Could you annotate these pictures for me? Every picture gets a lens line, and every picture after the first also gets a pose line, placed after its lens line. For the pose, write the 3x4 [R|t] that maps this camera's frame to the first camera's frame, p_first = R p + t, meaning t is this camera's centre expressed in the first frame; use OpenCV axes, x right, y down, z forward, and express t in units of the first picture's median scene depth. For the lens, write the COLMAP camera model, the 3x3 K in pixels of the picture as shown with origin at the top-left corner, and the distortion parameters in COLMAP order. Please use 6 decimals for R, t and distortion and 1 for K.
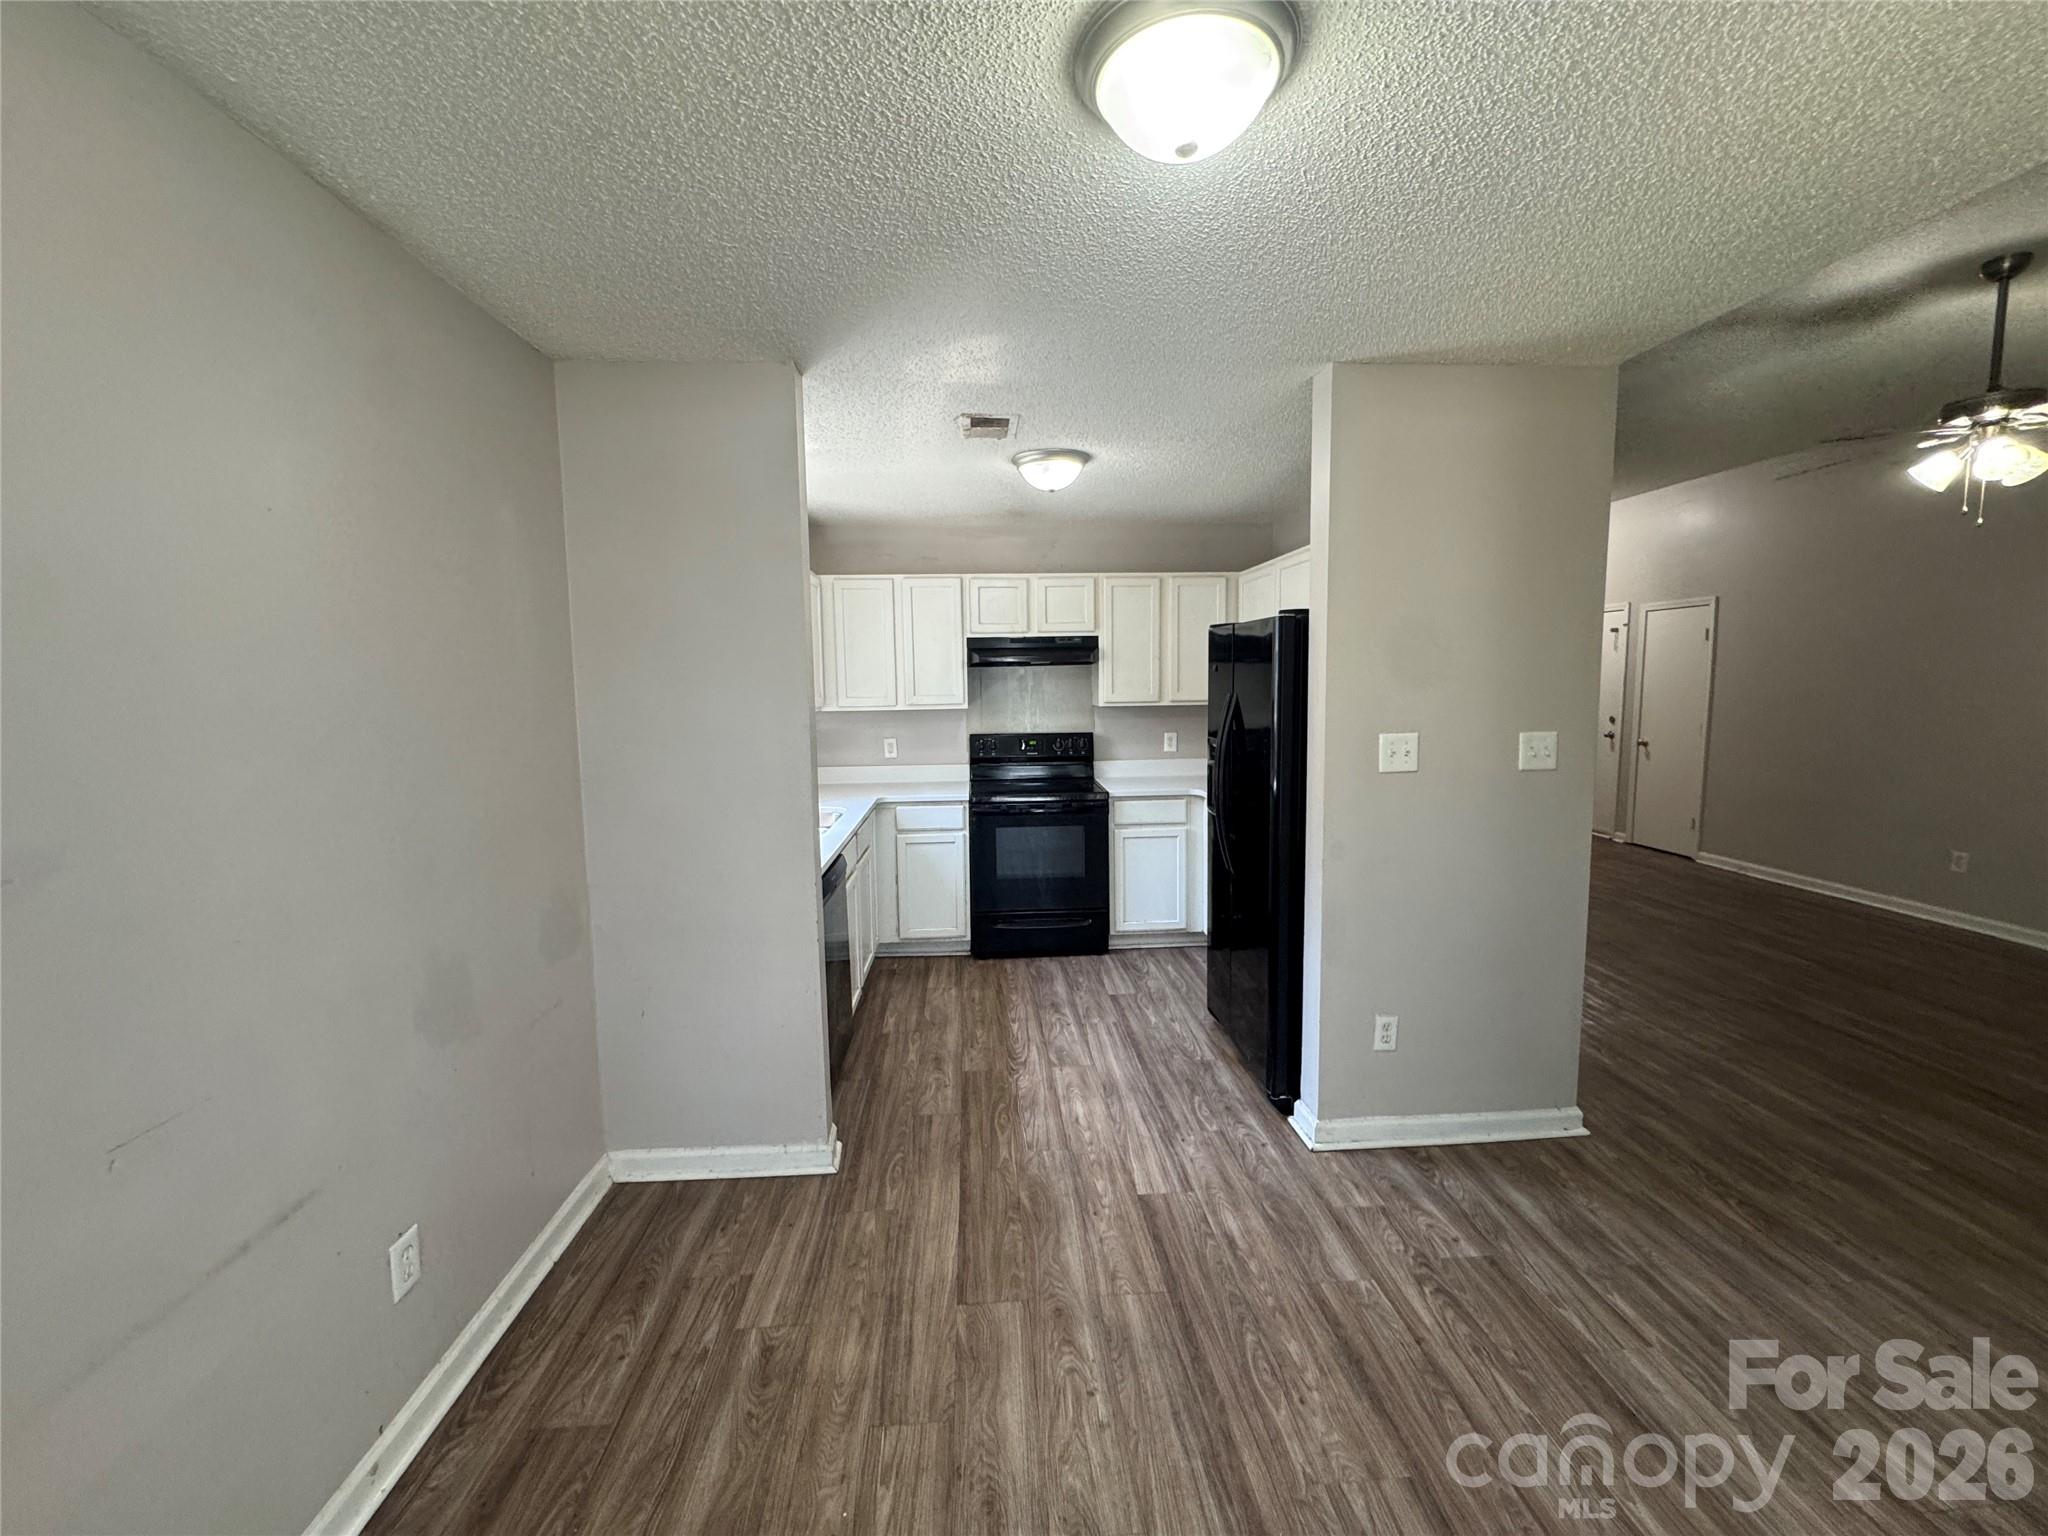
lens RADIAL K [[820.2, 0, 1021.9], [0, 820.2, 759.9], [0, 0, 1]] dist [-0.001112, -0.000130]
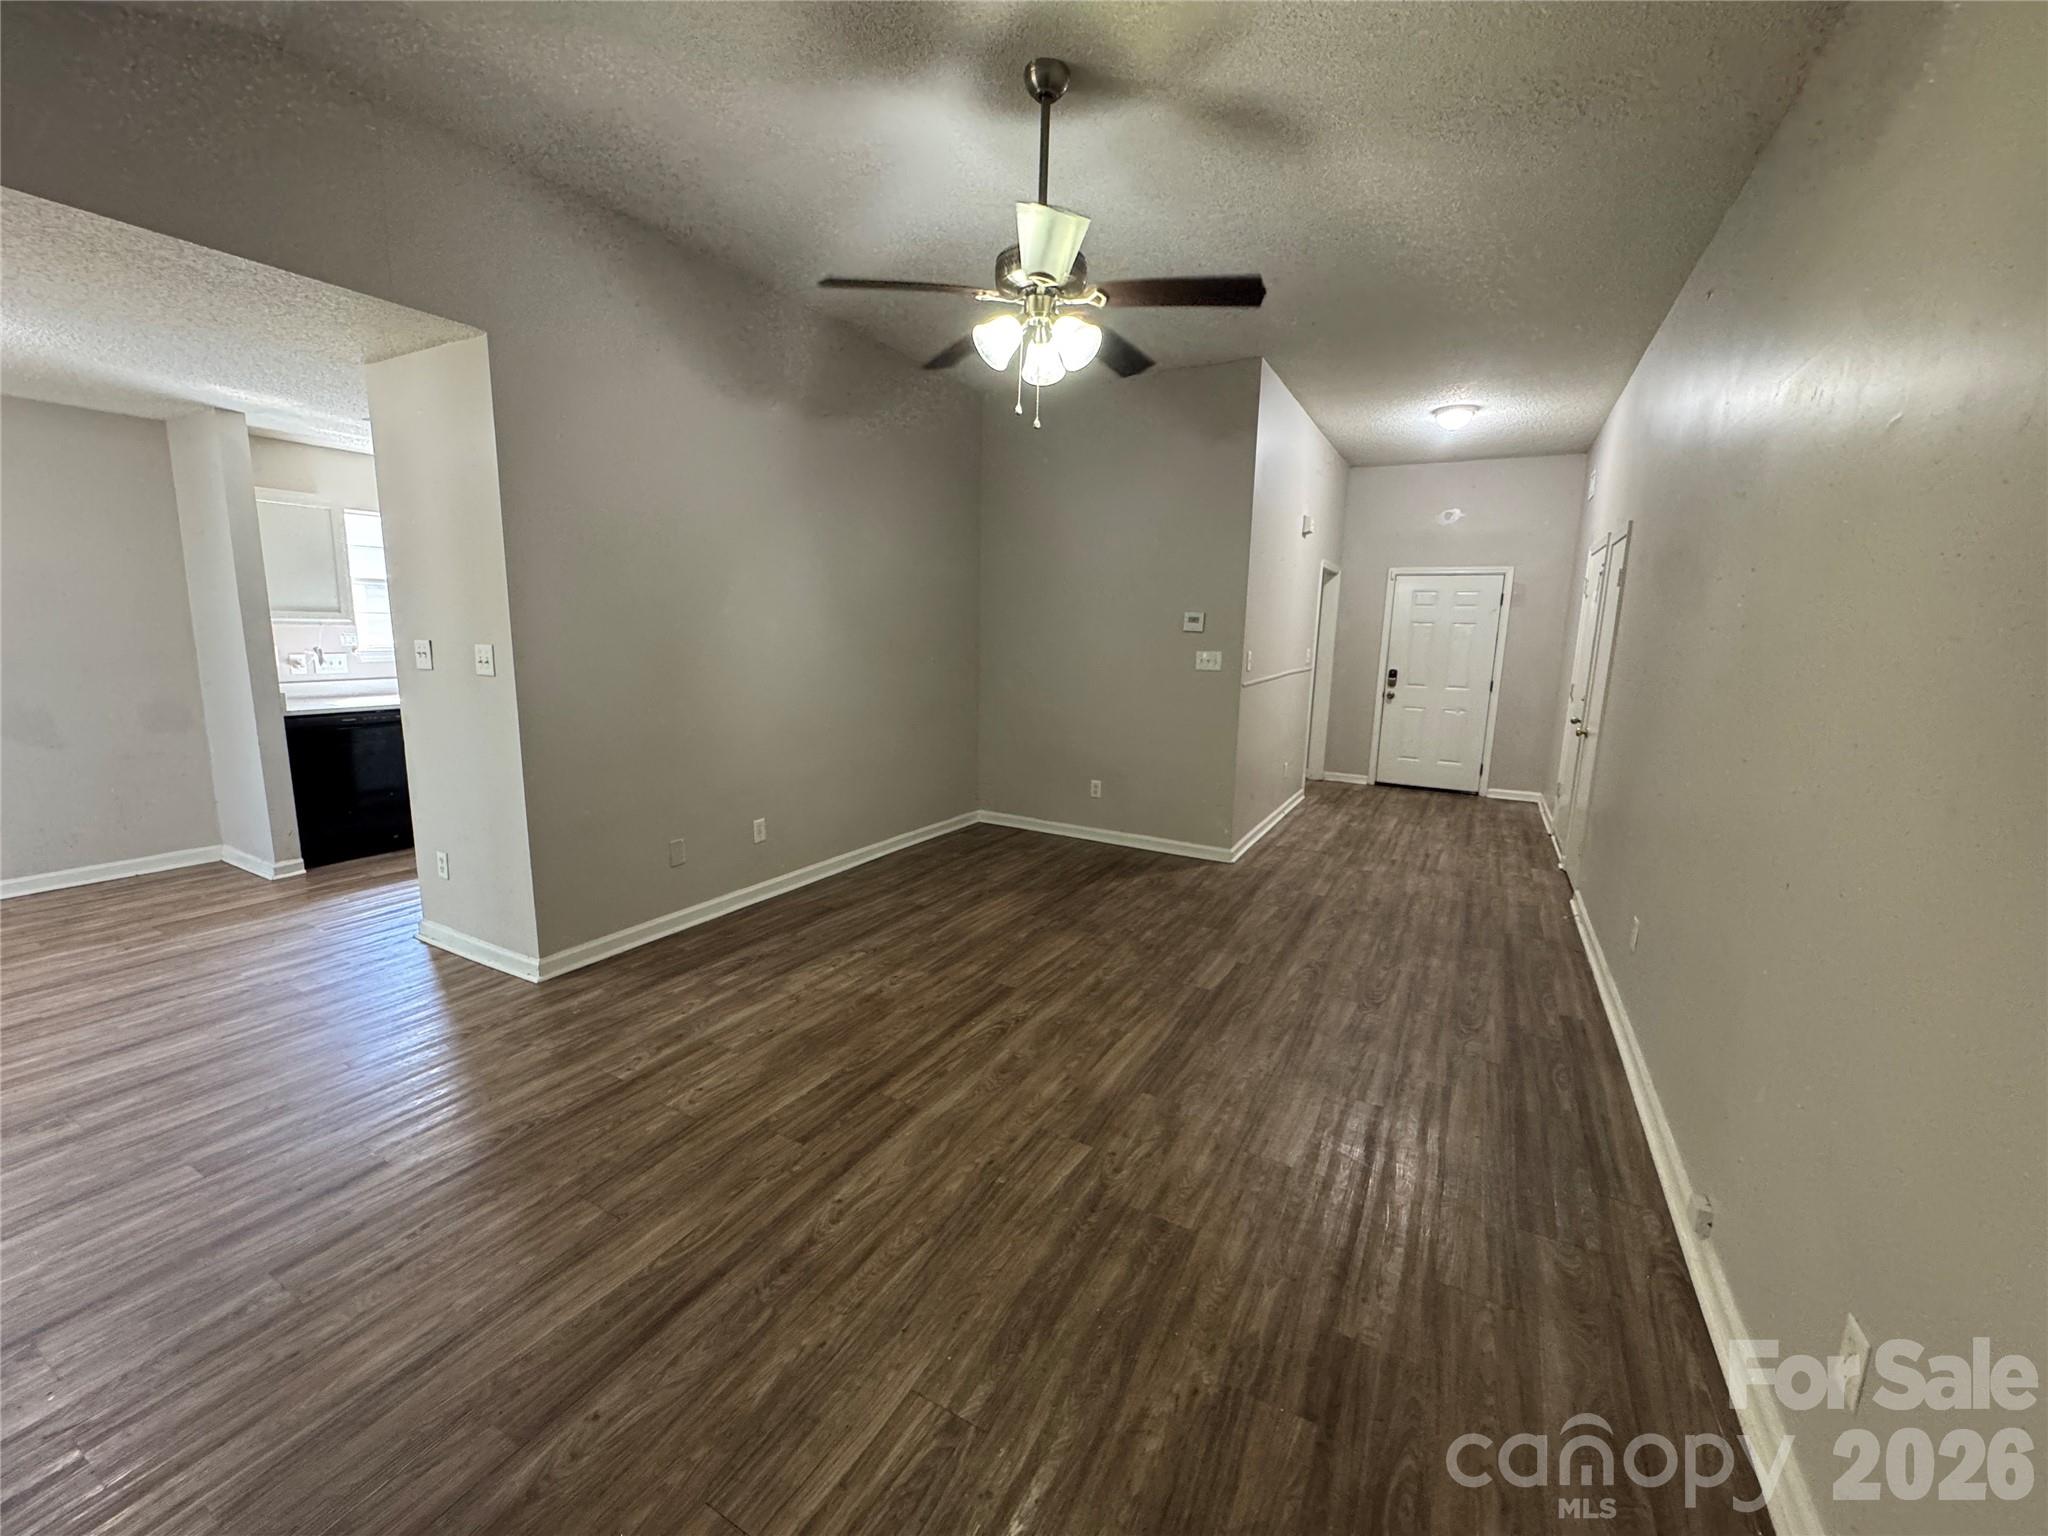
lens RADIAL K [[820.2, 0, 1020.0], [0, 820.2, 767.0], [0, 0, 1]] dist [-0.001112, -0.000130]
pose [[0.841796, 0.127615, -0.524494, 1.920839], [-0.088743, 0.991150, 0.098727, -0.046403], [0.532451, -0.036563, 0.845671, 0.366472]]
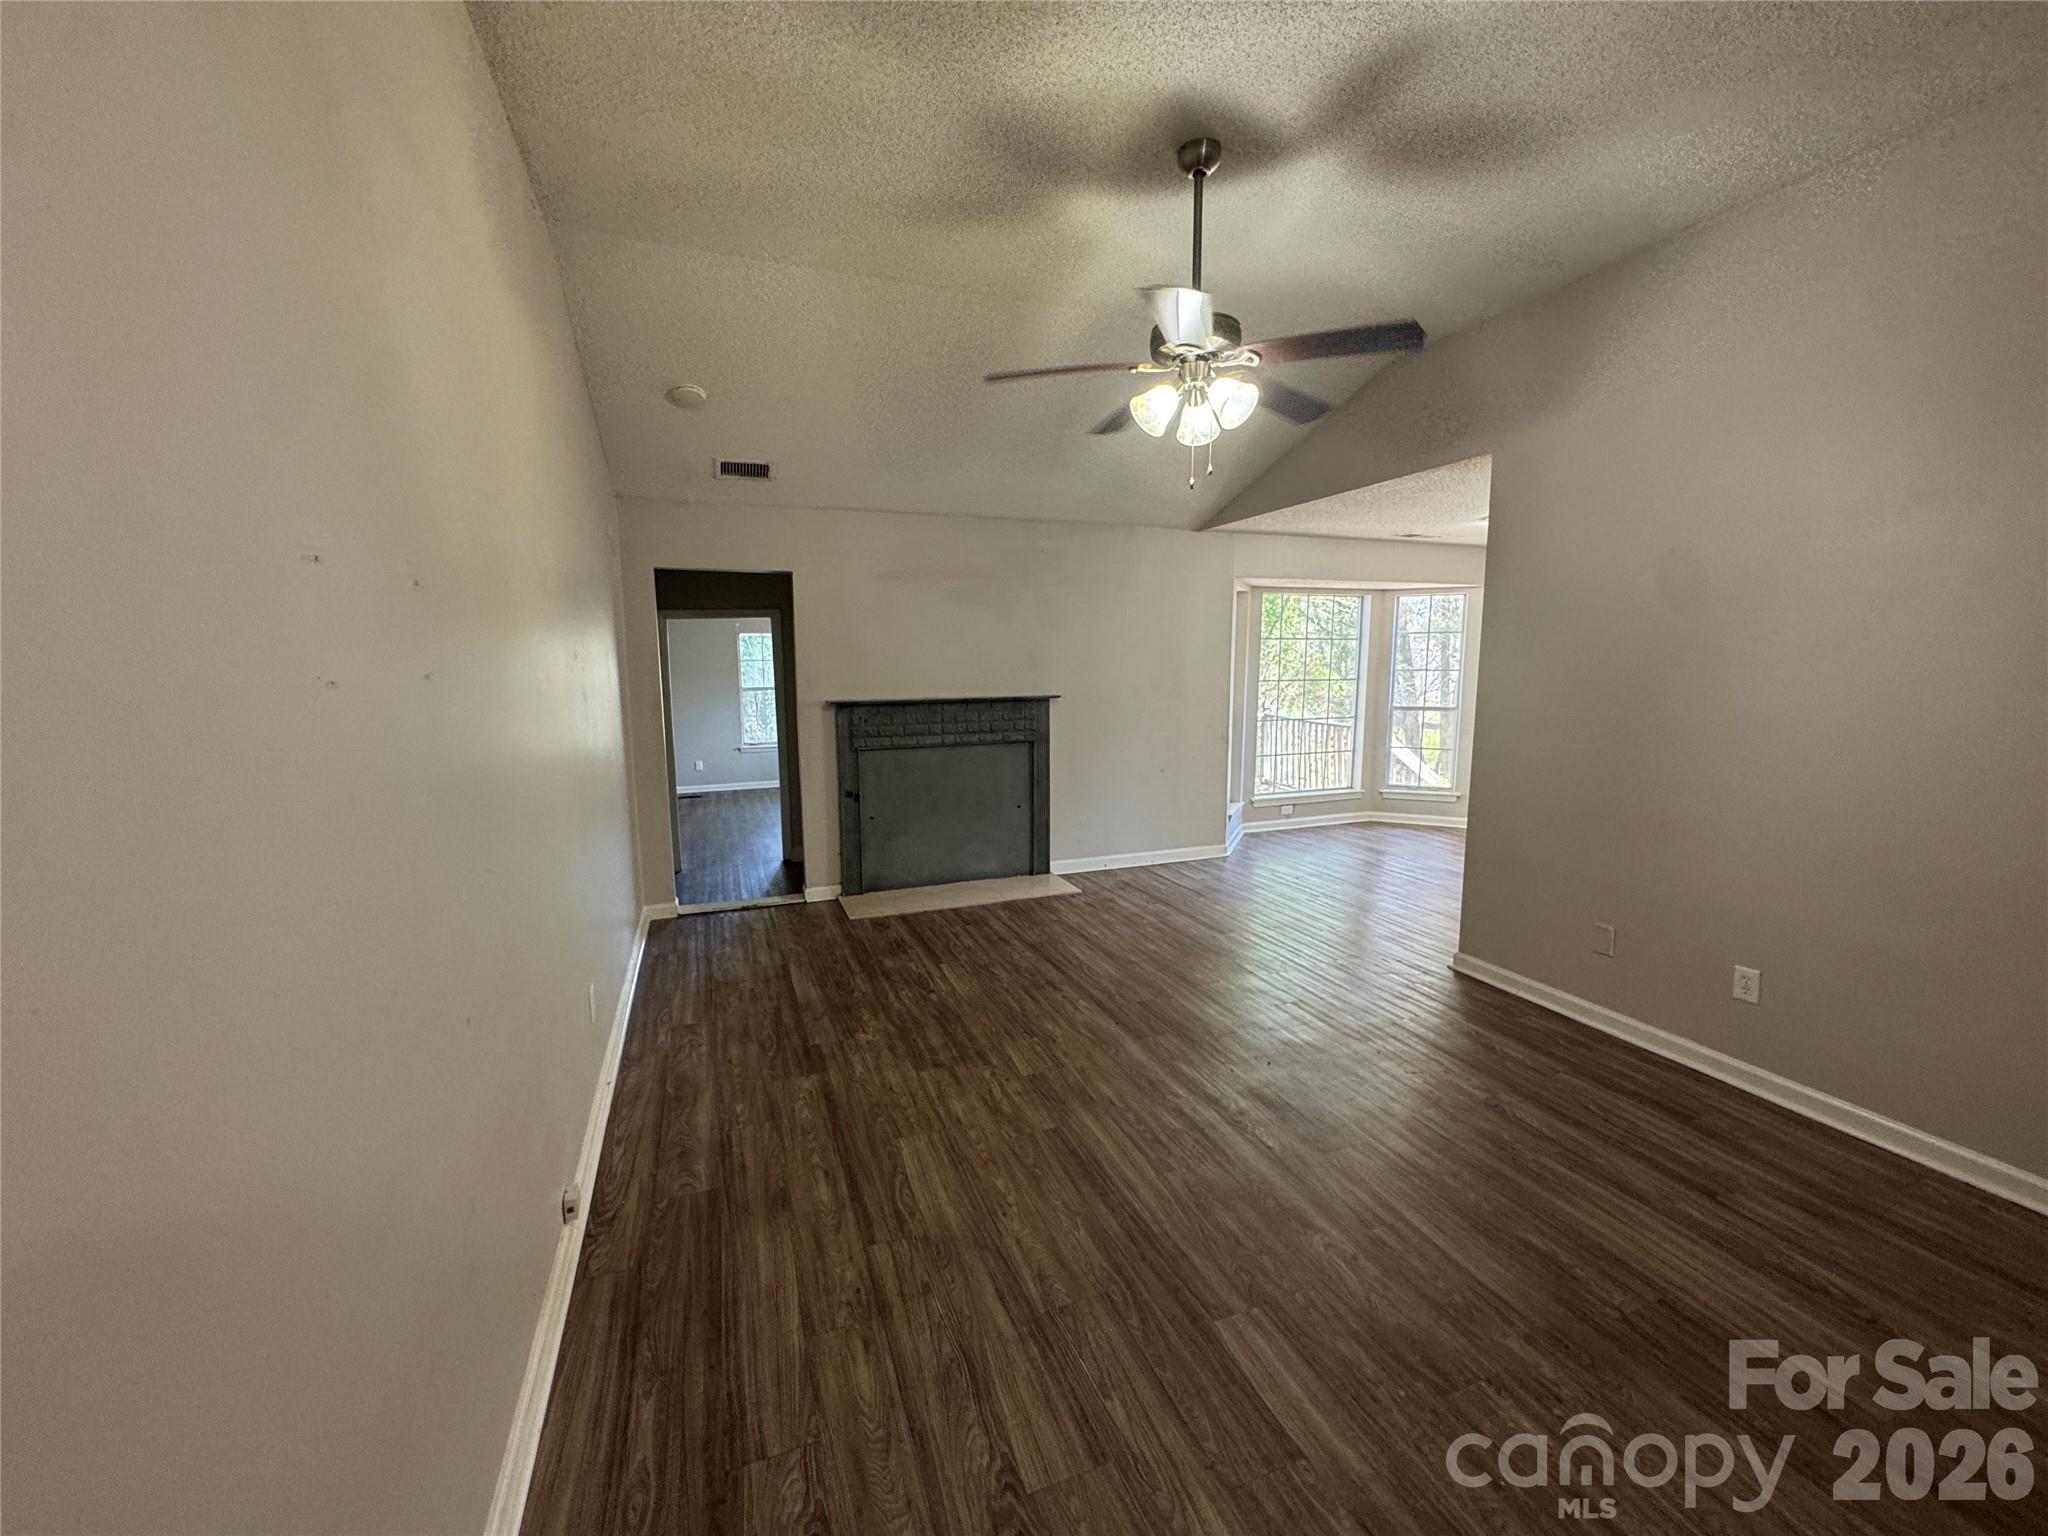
lens RADIAL K [[820.2, 0, 1023.7], [0, 820.2, 774.1], [0, 0, 1]] dist [-0.001112, -0.000130]
pose [[-0.953516, 0.063982, -0.294471, 1.885812], [-0.007851, 0.971593, 0.236527, -0.241591], [0.301240, 0.227844, -0.925927, 2.105485]]
